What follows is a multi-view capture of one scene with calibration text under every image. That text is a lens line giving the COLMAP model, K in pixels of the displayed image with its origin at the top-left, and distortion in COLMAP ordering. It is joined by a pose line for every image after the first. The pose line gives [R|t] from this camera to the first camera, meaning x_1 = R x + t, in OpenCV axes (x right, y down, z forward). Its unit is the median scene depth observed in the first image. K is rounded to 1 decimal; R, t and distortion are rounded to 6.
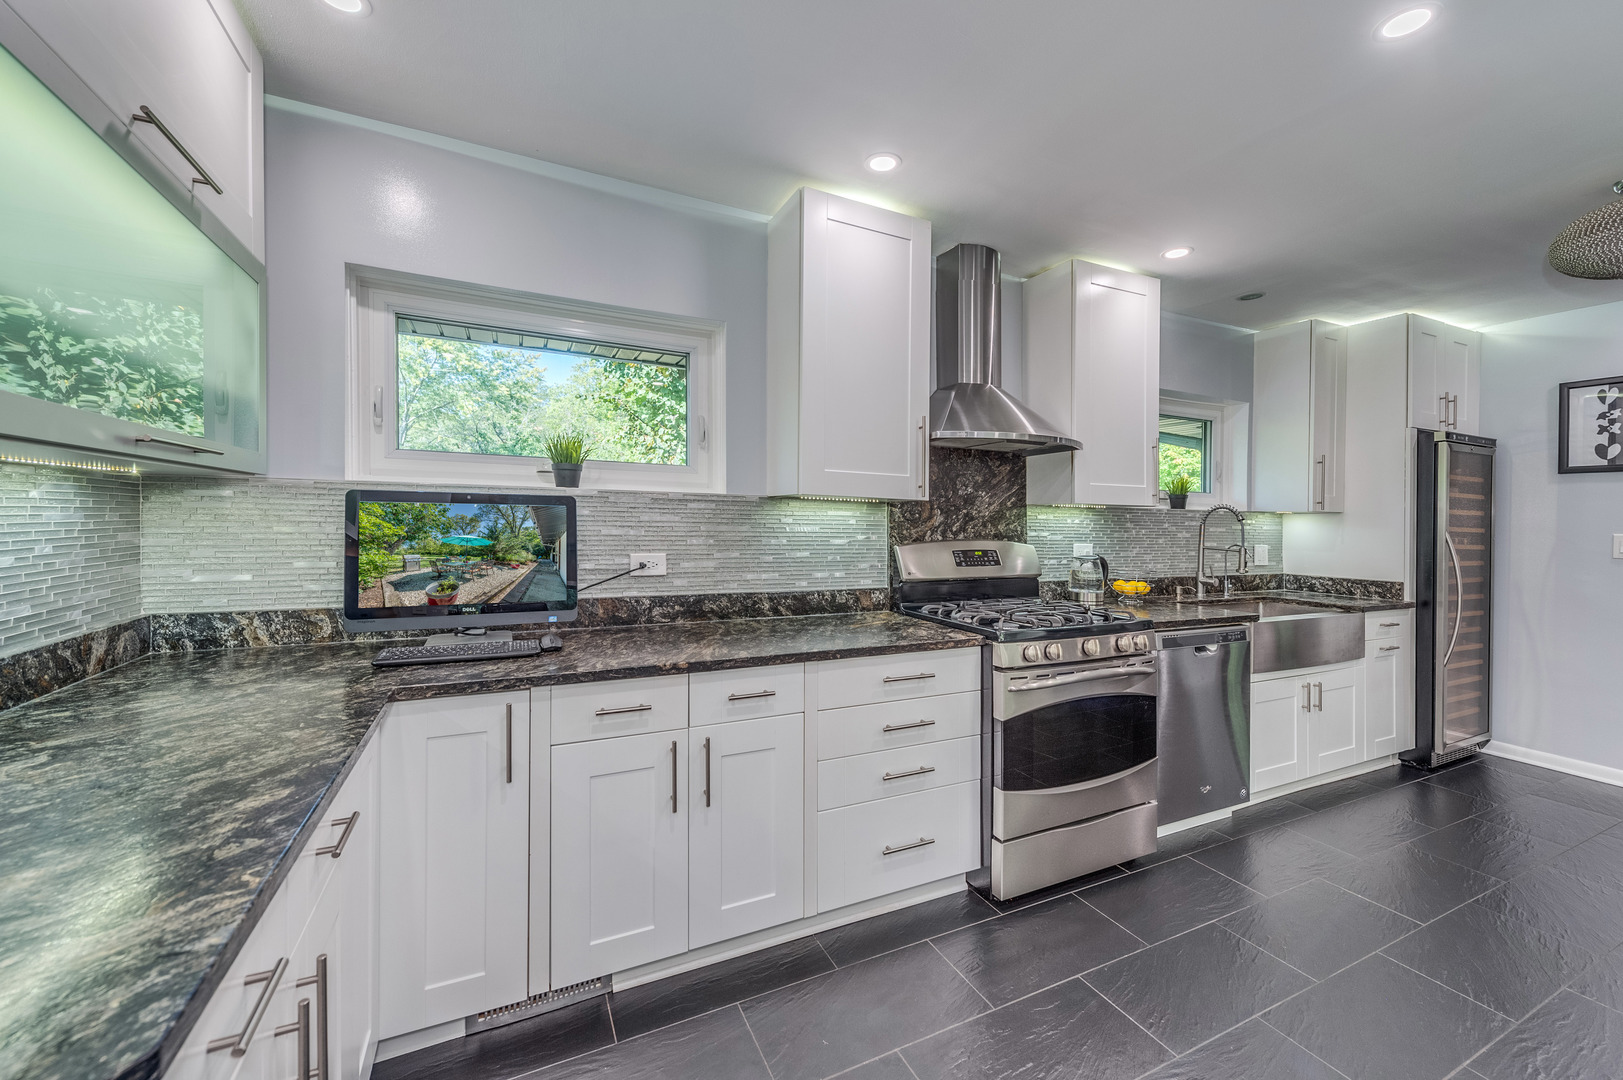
lens RADIAL K [[640.6, 0, 811.5], [0, 640.6, 511.2], [0, 0, 1]] dist [0.016666, -0.005685]
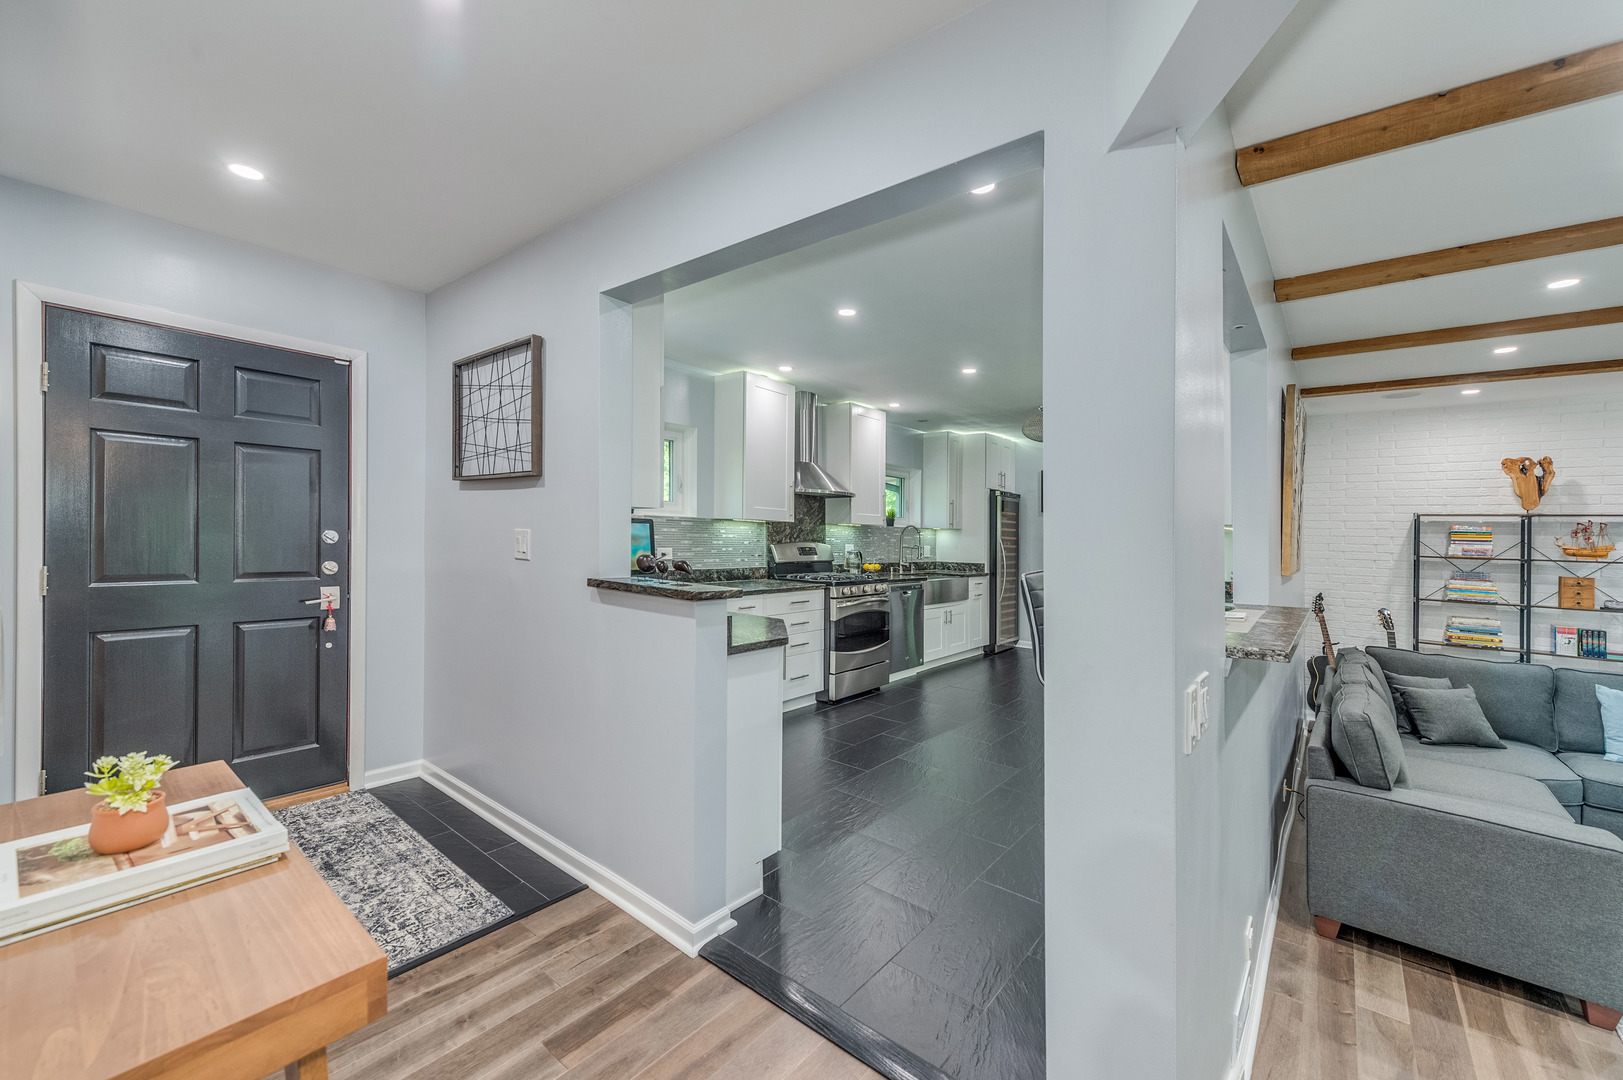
lens RADIAL K [[624.2, 0, 788.9], [0, 624.2, 477.1], [0, 0, 1]] dist [0.022926, -0.000005]
pose [[0.921441, 0.041593, 0.386286, -0.525852], [-0.015096, 0.997335, -0.071375, -0.015538], [-0.388226, 0.059937, 0.919613, -0.723922]]
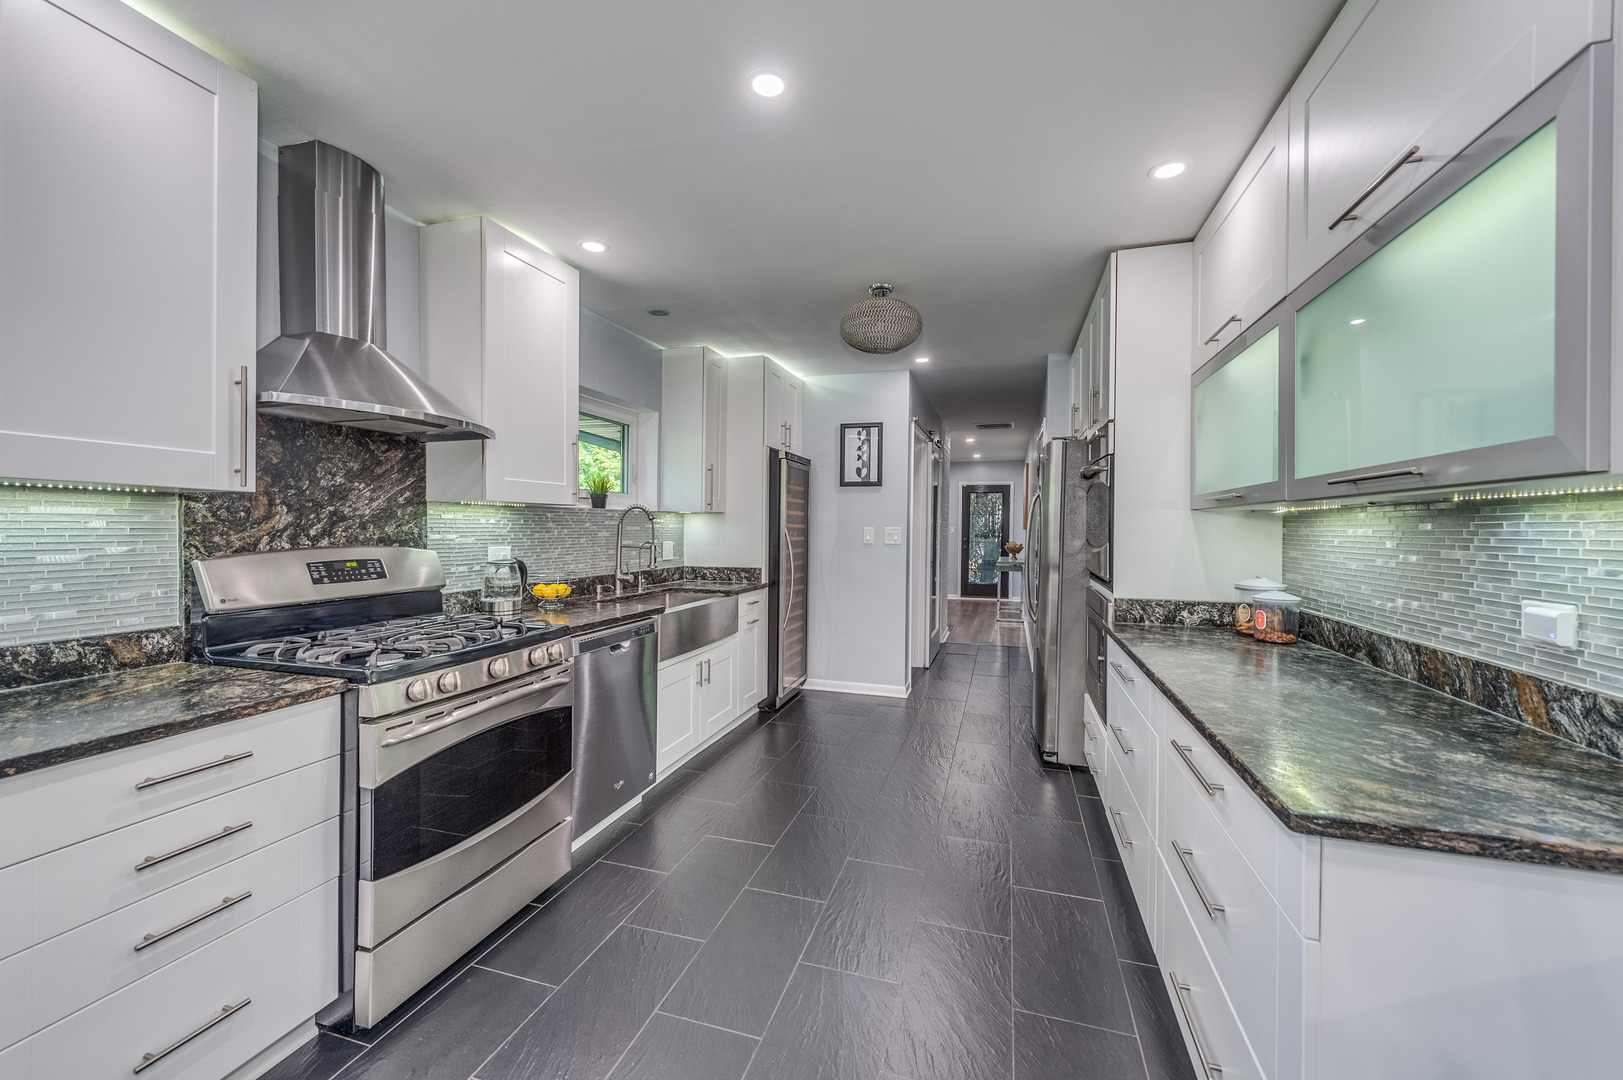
lens RADIAL K [[643.2, 0, 813.2], [0, 643.2, 529.5], [0, 0, 1]] dist [0.003197, 0.000100]
pose [[0.677956, -0.015156, 0.734947, 0.071026], [-0.006154, 0.999635, 0.026291, 0.001239], [-0.735077, -0.022346, 0.677615, 0.088018]]
